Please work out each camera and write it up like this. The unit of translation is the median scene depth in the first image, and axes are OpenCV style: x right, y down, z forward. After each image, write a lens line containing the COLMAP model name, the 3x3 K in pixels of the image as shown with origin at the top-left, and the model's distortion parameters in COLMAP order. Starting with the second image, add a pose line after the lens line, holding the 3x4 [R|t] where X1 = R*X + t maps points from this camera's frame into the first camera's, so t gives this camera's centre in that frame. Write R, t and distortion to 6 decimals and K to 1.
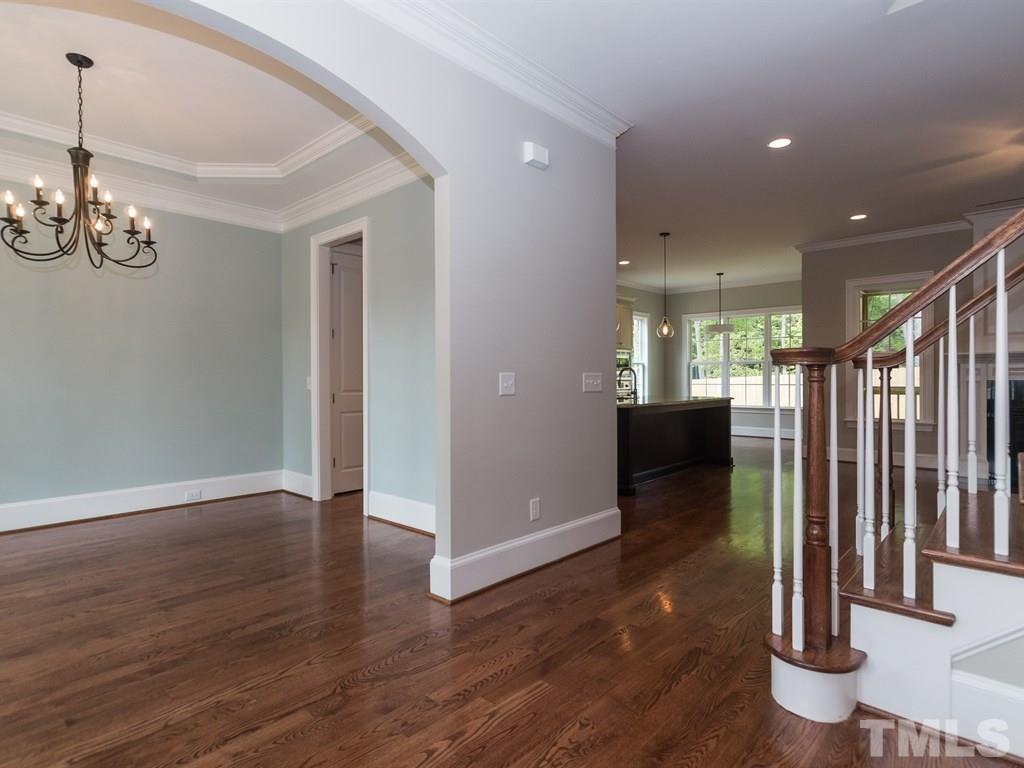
lens RADIAL K [[551.2, 0, 512.0], [0, 551.2, 384.0], [0, 0, 1]] dist [-0.017713, 0.000222]
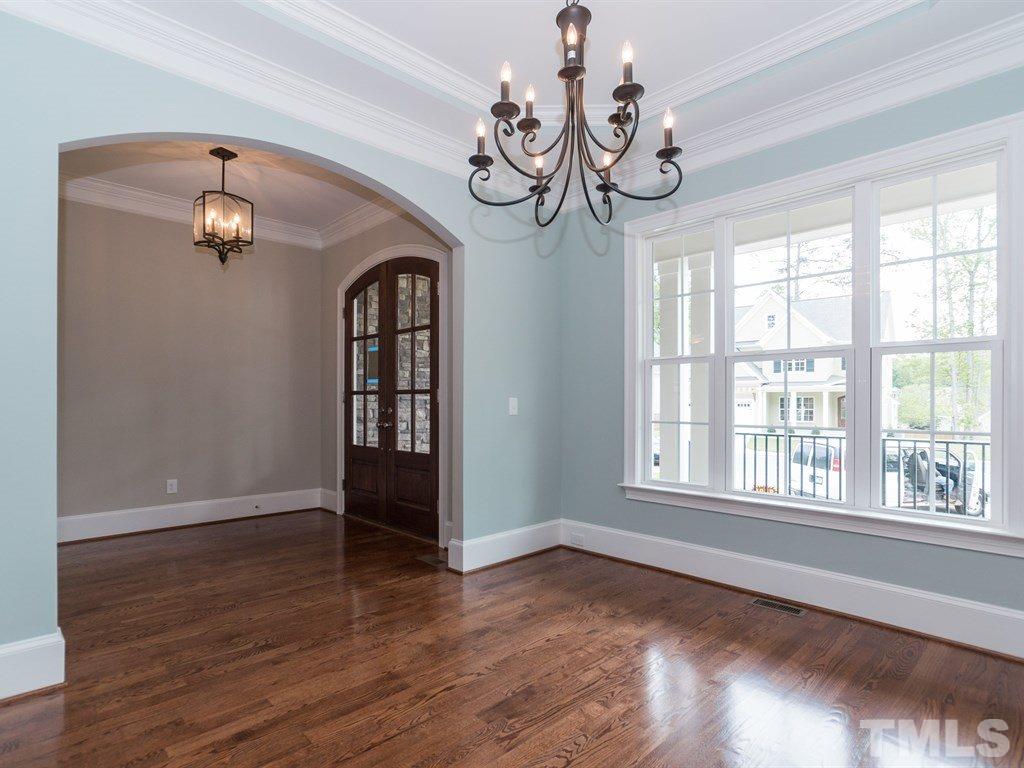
lens RADIAL K [[572.8, 0, 511.3], [0, 572.8, 404.4], [0, 0, 1]] dist [0.000137, 0.001397]
pose [[-0.997002, 0.000374, 0.077380, -0.904886], [0.001355, 0.999919, 0.012626, -0.018067], [-0.077369, 0.012693, -0.996922, 1.900418]]
